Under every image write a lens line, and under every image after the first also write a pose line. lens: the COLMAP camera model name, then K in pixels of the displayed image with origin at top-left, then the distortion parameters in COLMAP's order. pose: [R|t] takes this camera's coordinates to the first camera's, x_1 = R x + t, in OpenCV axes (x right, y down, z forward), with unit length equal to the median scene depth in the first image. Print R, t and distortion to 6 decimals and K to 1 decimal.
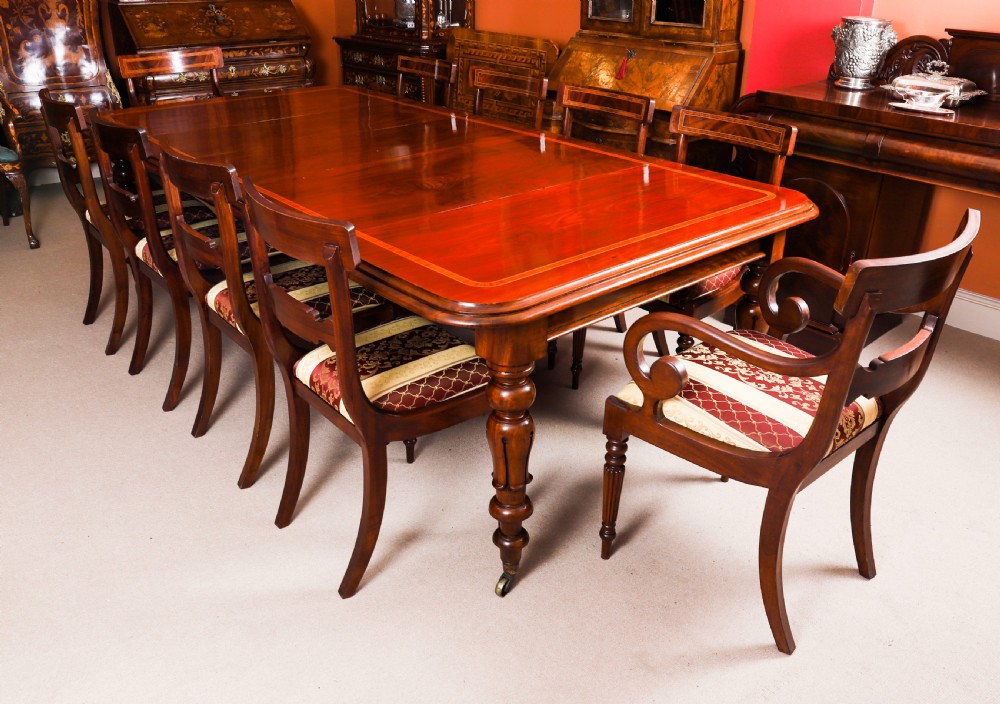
lens RADIAL K [[836.2, 0, 494.1], [0, 836.2, 330.2], [0, 0, 1]] dist [-0.074012, 0.013476]
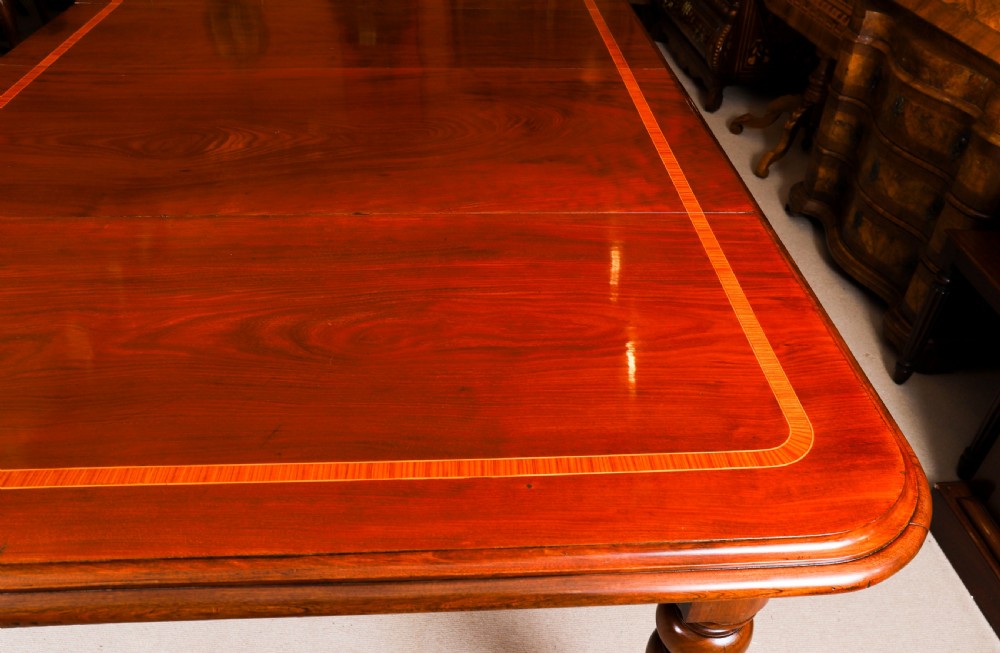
lens RADIAL K [[782.0, 0, 514.3], [0, 782.0, 352.7], [0, 0, 1]] dist [-0.071109, 0.057444]
pose [[0.793499, 0.397297, -0.460993, 0.218928], [-0.277124, 0.910296, 0.307510, -0.154463], [0.541813, -0.116257, 0.832420, 0.395590]]
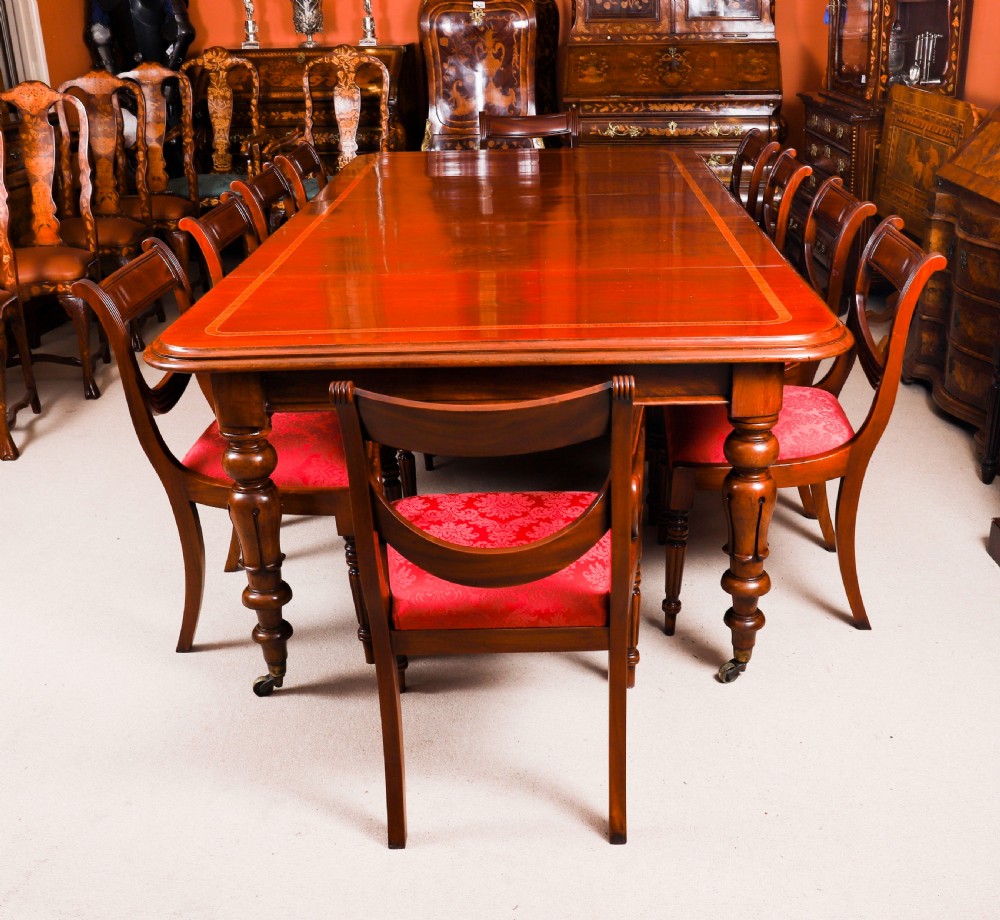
lens RADIAL K [[1133.4, 0, 540.5], [0, 1133.4, 452.1], [0, 0, 1]] dist [-0.059540, 0.000000]
pose [[0.743314, 0.227328, -0.629132, 0.461081], [-0.250752, 0.966599, 0.053006, -0.035545], [0.620168, 0.118356, 0.775489, 0.107208]]
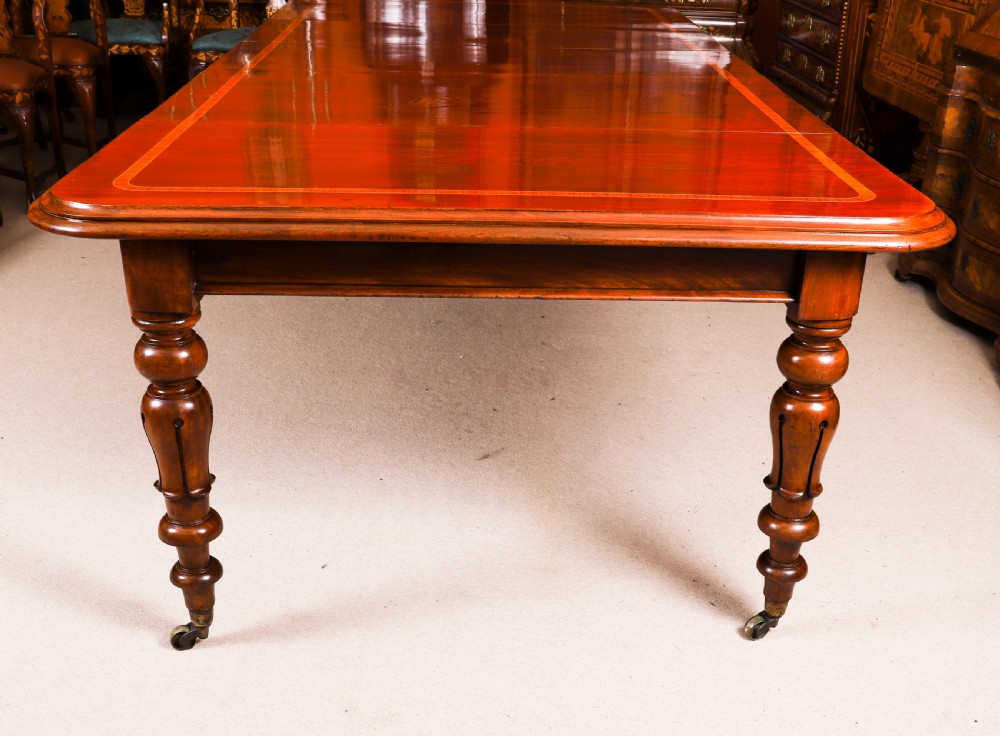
lens RADIAL K [[1103.8, 0, 512.2], [0, 1103.8, 405.2], [0, 0, 1]] dist [-0.020833, 0.000000]
pose [[0.771342, 0.286935, -0.568067, 0.348651], [-0.282118, 0.954265, 0.098936, -0.026306], [0.570474, 0.083949, 0.817014, 0.183876]]
